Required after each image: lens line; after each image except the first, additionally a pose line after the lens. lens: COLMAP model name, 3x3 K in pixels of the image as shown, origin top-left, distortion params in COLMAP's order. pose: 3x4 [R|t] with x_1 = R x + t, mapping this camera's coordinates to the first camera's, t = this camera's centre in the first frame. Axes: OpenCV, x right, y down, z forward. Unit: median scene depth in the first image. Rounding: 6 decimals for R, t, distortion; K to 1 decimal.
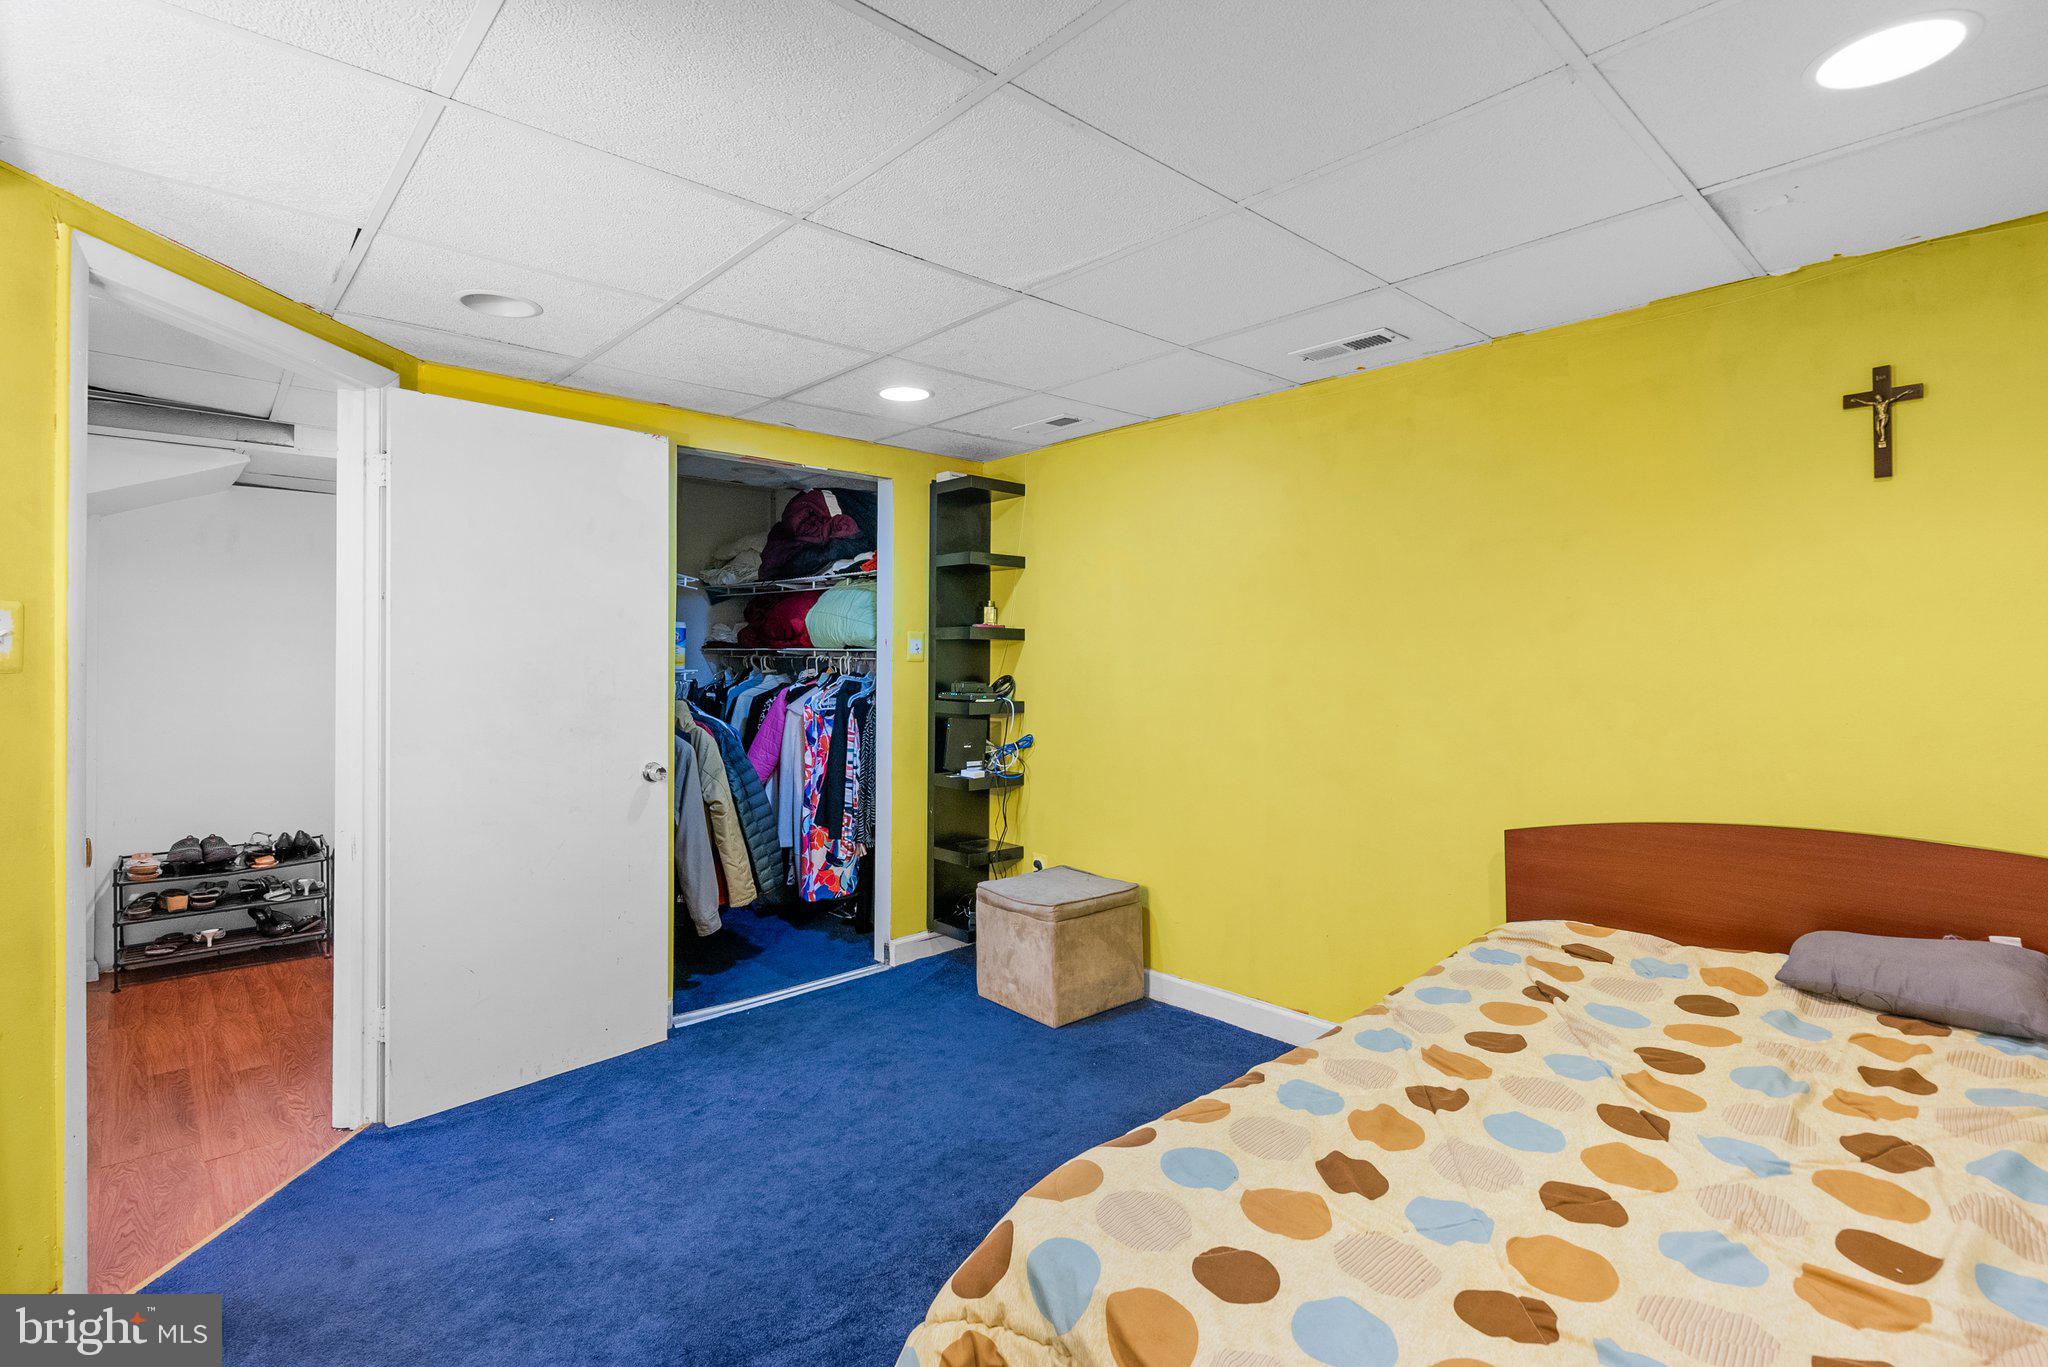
lens RADIAL K [[951.7, 0, 1023.5], [0, 951.7, 670.0], [0, 0, 1]] dist [-0.004909, 0.000611]
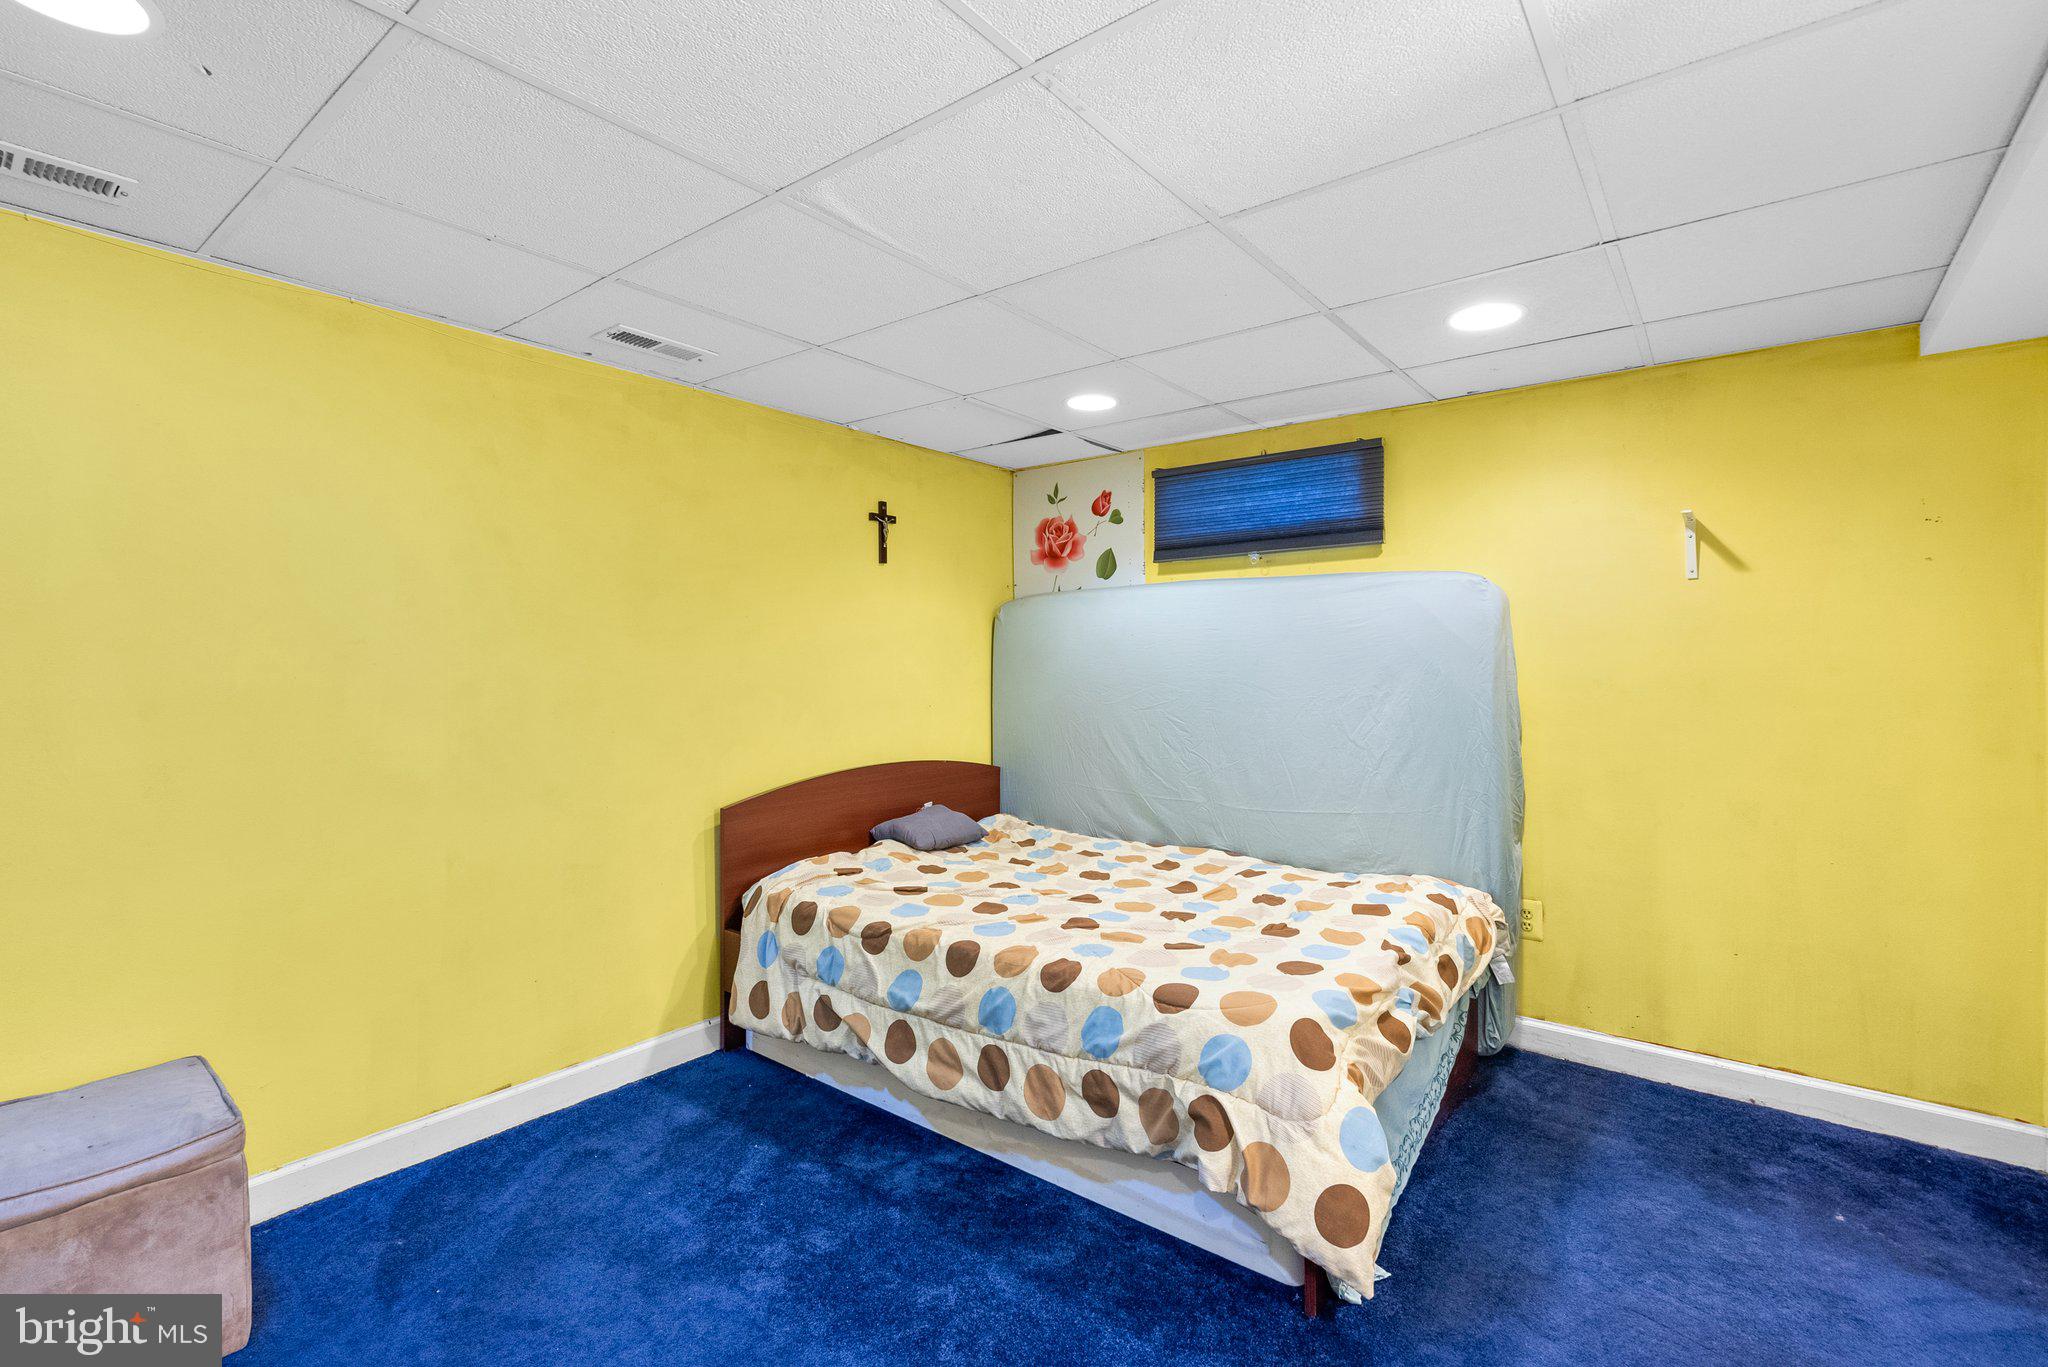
lens RADIAL K [[951.7, 0, 1021.8], [0, 951.7, 677.2], [0, 0, 1]] dist [-0.004909, 0.000611]
pose [[-0.175404, -0.010386, 0.984442, -0.911613], [0.008445, 0.999892, 0.012054, -0.007581], [-0.984460, 0.010428, -0.175297, 1.058065]]
